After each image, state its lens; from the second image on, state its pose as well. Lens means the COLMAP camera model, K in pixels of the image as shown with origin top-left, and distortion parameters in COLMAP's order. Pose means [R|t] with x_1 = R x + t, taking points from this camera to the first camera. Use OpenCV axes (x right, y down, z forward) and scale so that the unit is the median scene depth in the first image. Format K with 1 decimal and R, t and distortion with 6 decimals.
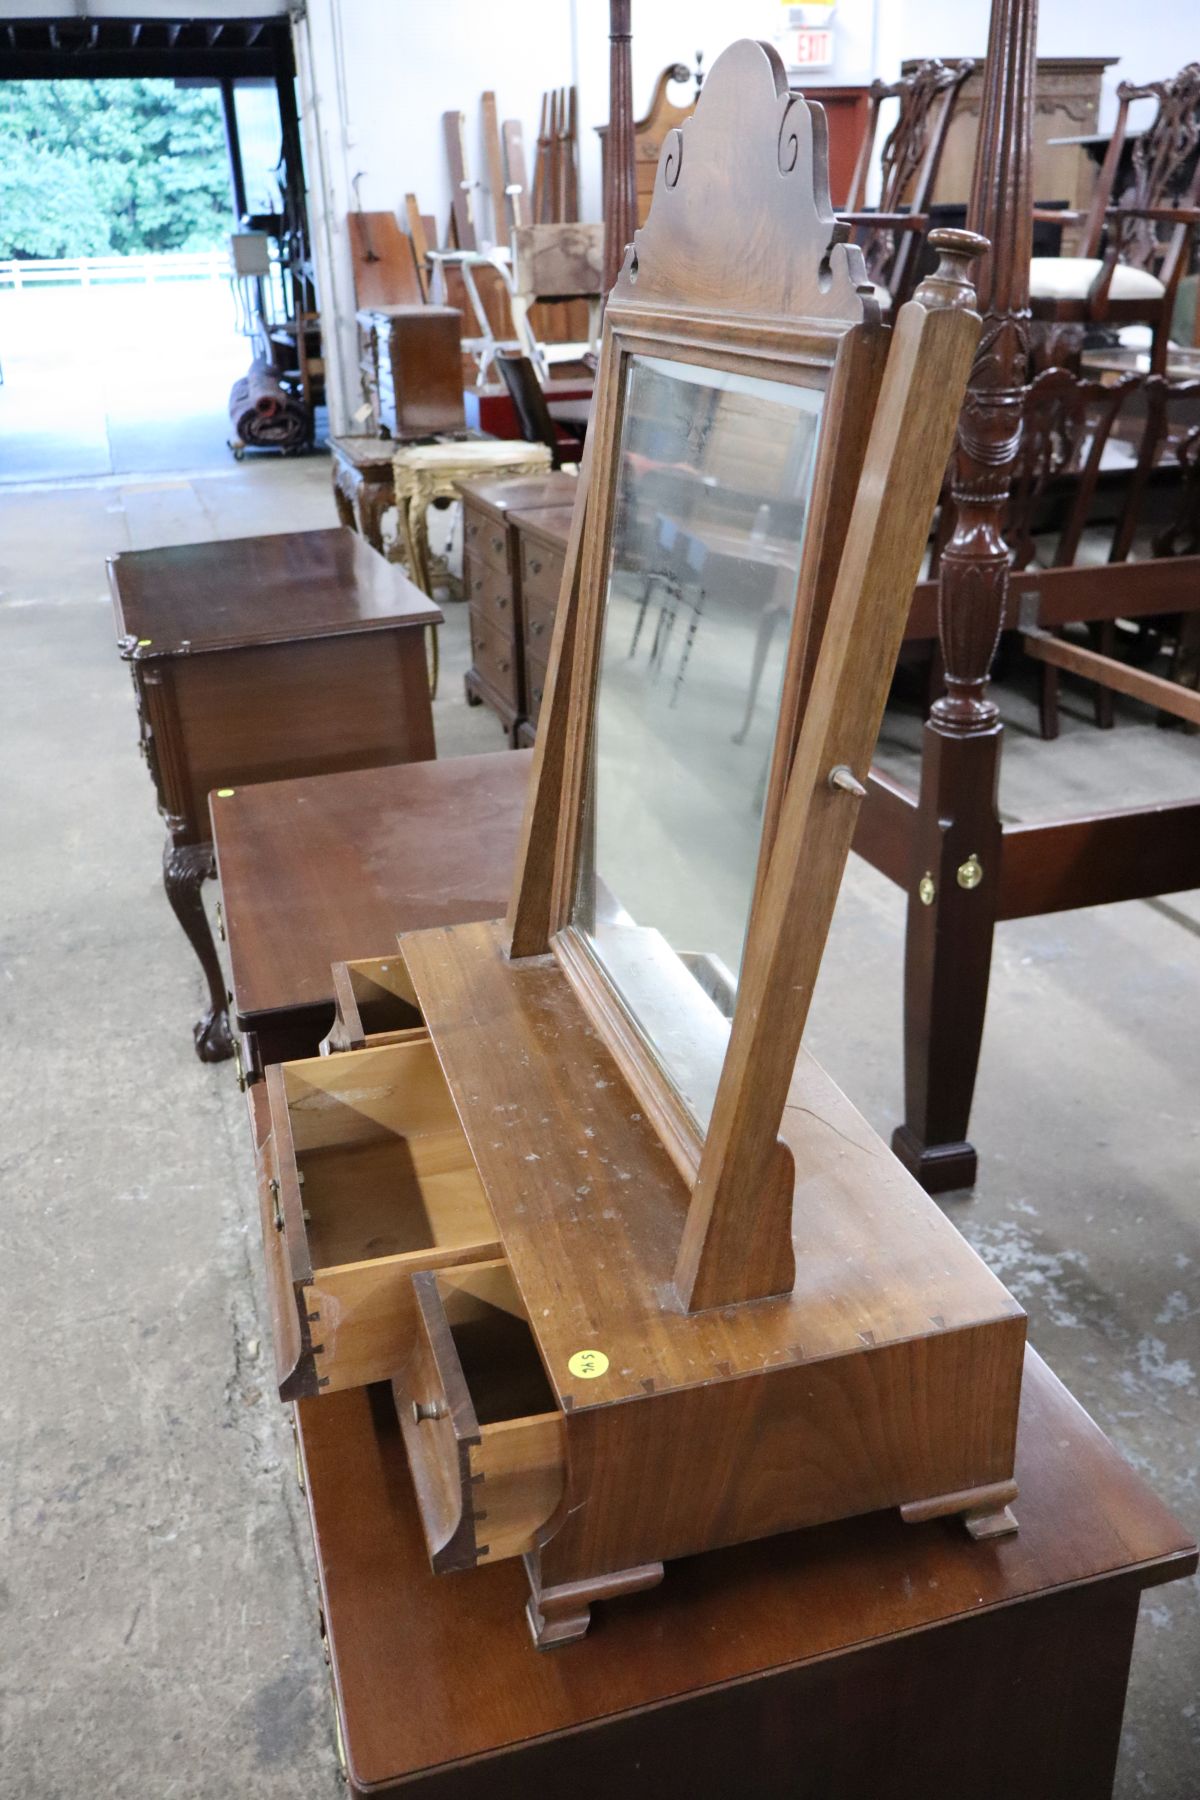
lens RADIAL K [[1527.0, 0, 593.1], [0, 1527.0, 916.2], [0, 0, 1]] dist [0.020967, 0.003228]
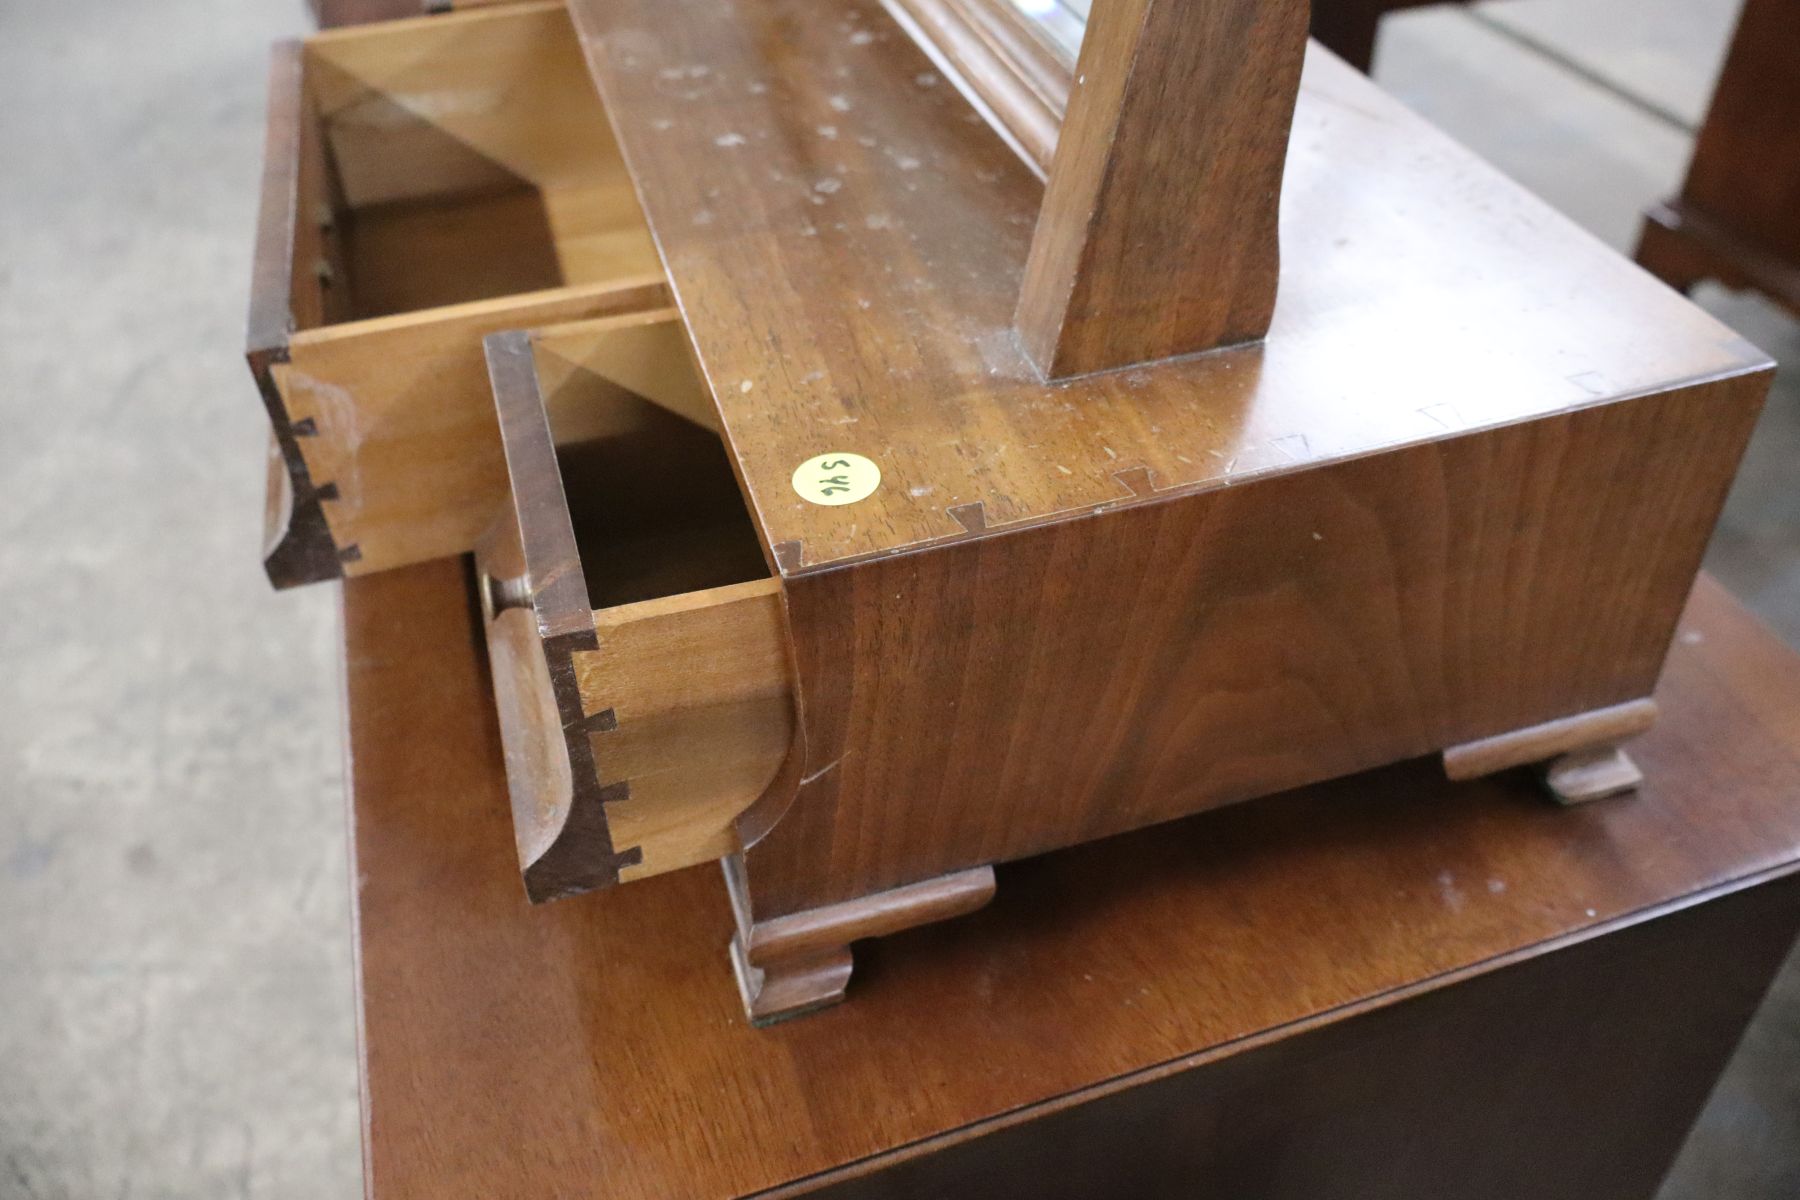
lens RADIAL K [[1527.0, 0, 905.2], [0, 1527.0, 598.3], [0, 0, 1]] dist [0.020967, 0.003228]
pose [[0.999603, -0.017452, 0.022125, 0.006379], [0.010688, 0.961281, 0.275362, 0.191419], [-0.026074, -0.275017, 0.961086, 0.524621]]
